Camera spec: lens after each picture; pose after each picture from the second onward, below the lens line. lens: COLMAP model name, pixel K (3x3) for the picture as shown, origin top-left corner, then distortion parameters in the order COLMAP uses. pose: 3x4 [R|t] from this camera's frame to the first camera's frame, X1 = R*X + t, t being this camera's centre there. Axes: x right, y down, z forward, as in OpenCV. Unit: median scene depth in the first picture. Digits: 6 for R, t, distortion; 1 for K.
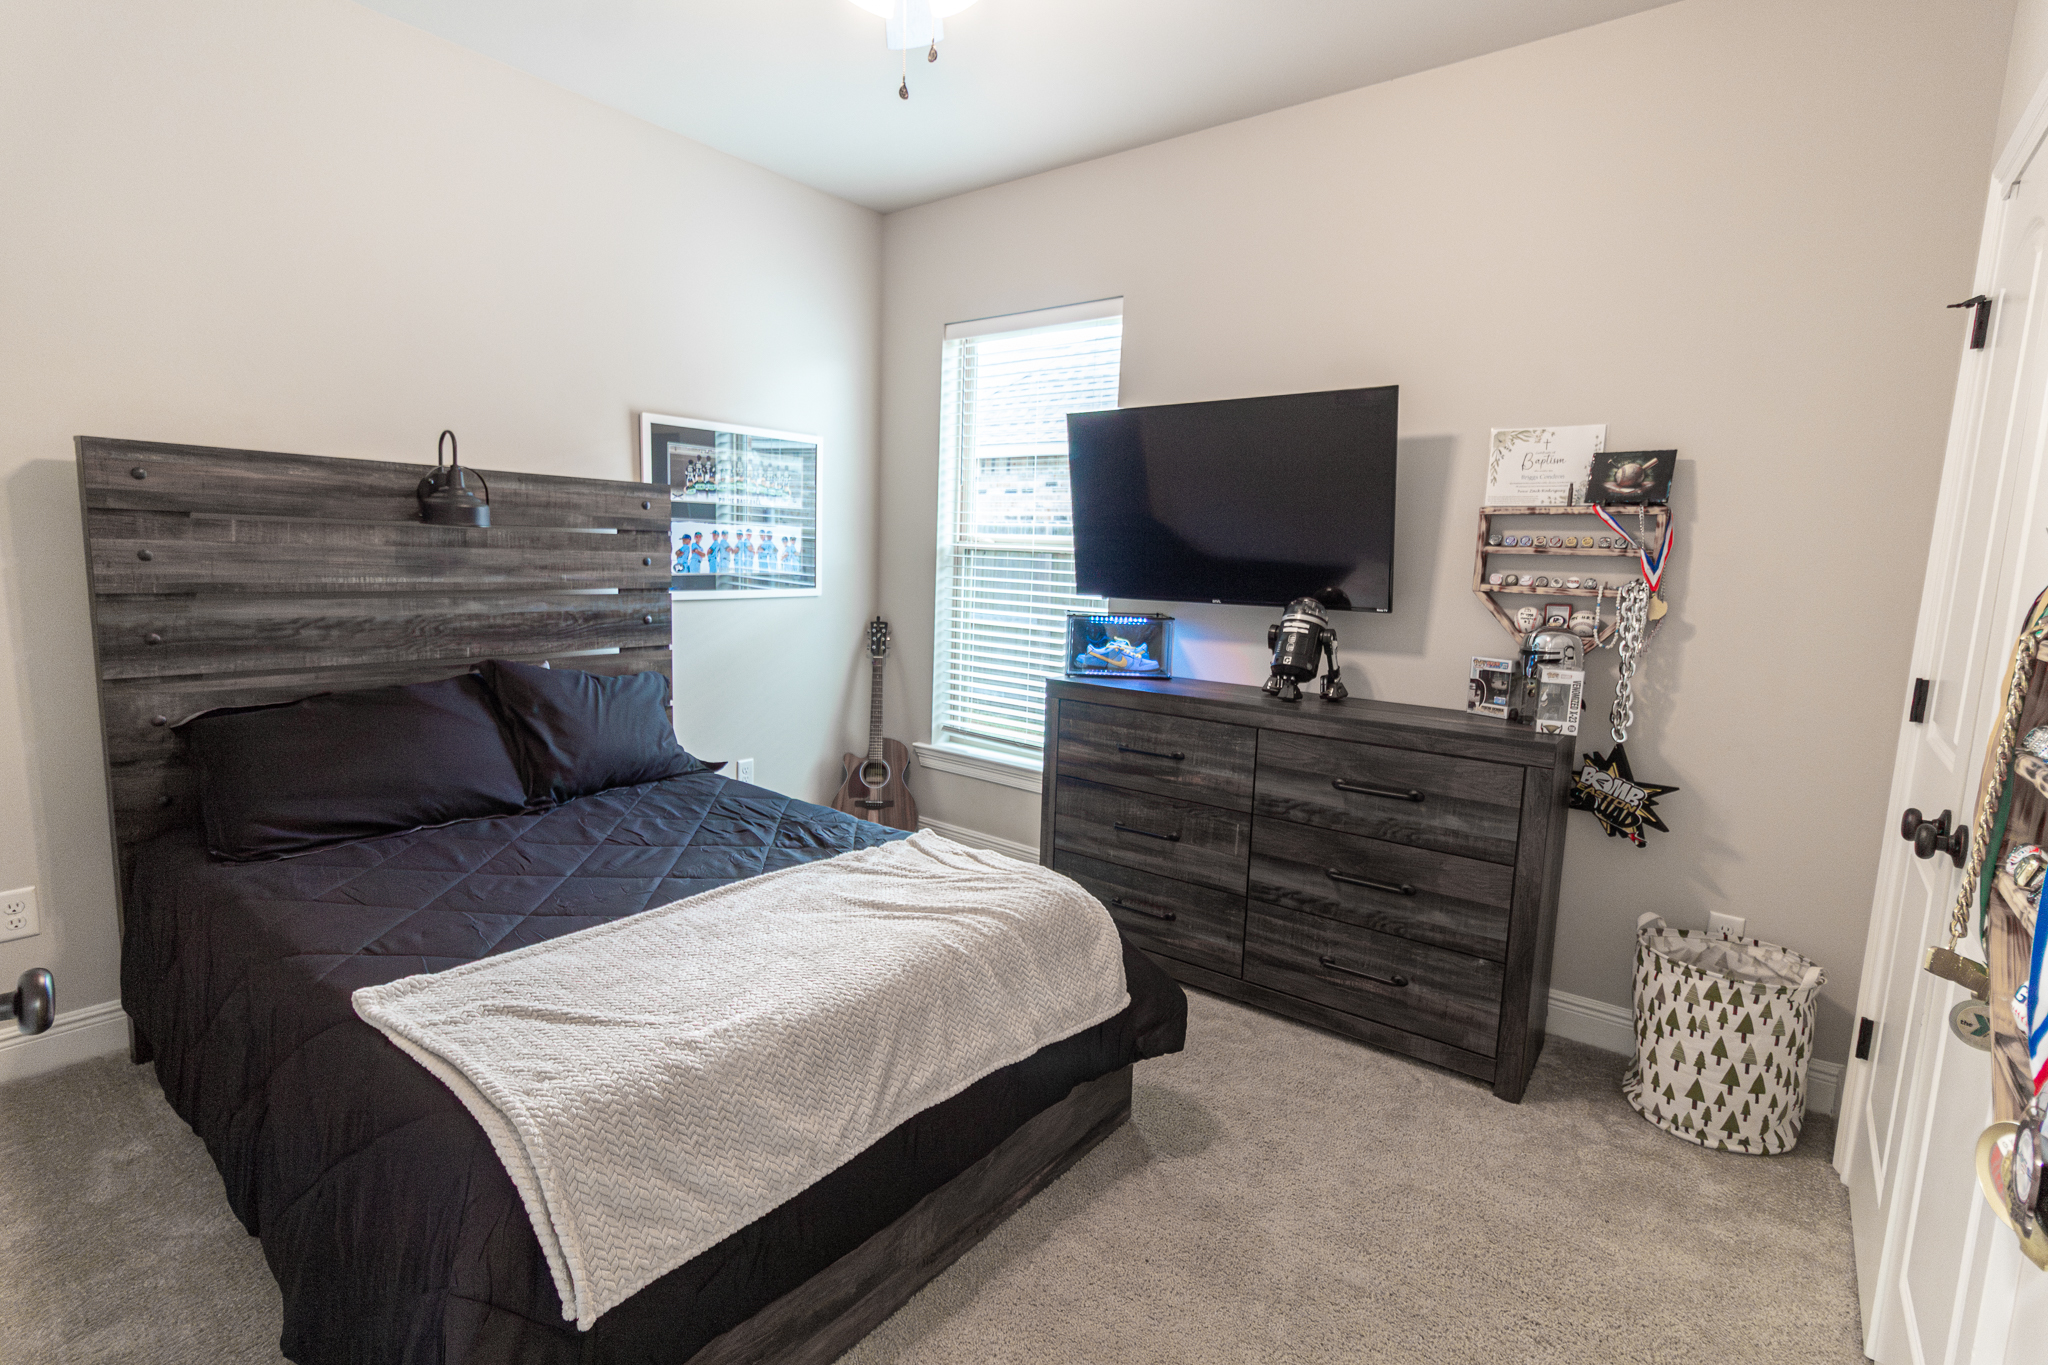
lens RADIAL K [[949.3, 0, 1033.1], [0, 949.3, 674.4], [0, 0, 1]] dist [0.002816, 0.000998]
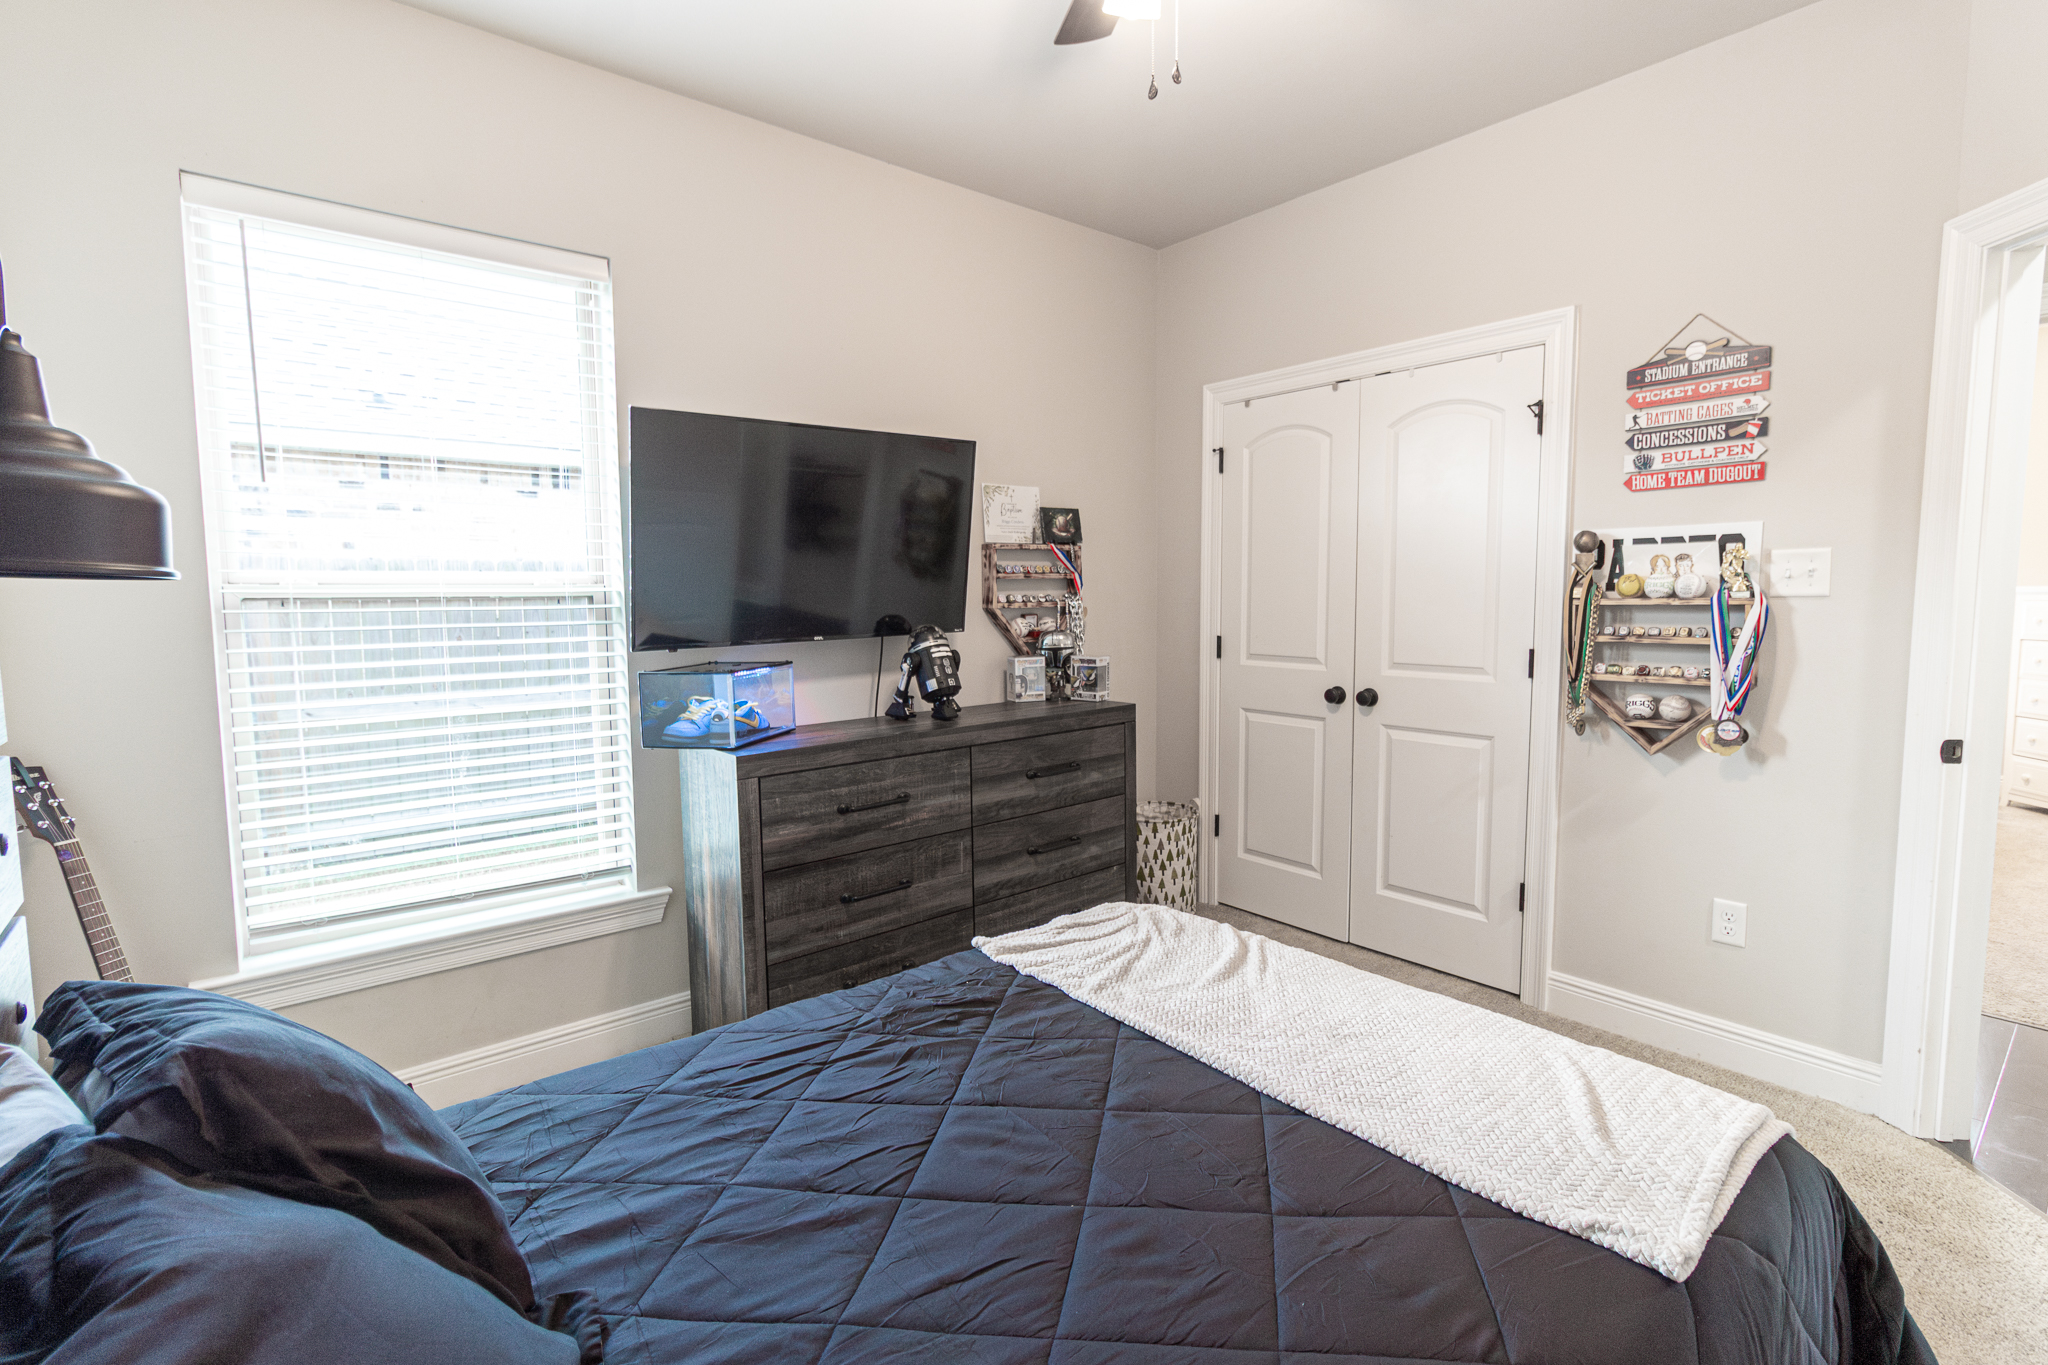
lens RADIAL K [[970.0, 0, 996.9], [0, 970.0, 667.7], [0, 0, 1]] dist [-0.001693, 0.000137]
pose [[0.217672, -0.115914, 0.969114, -0.860960], [0.146080, 0.985608, 0.085076, -0.127849], [-0.965028, 0.123049, 0.231472, 0.750656]]
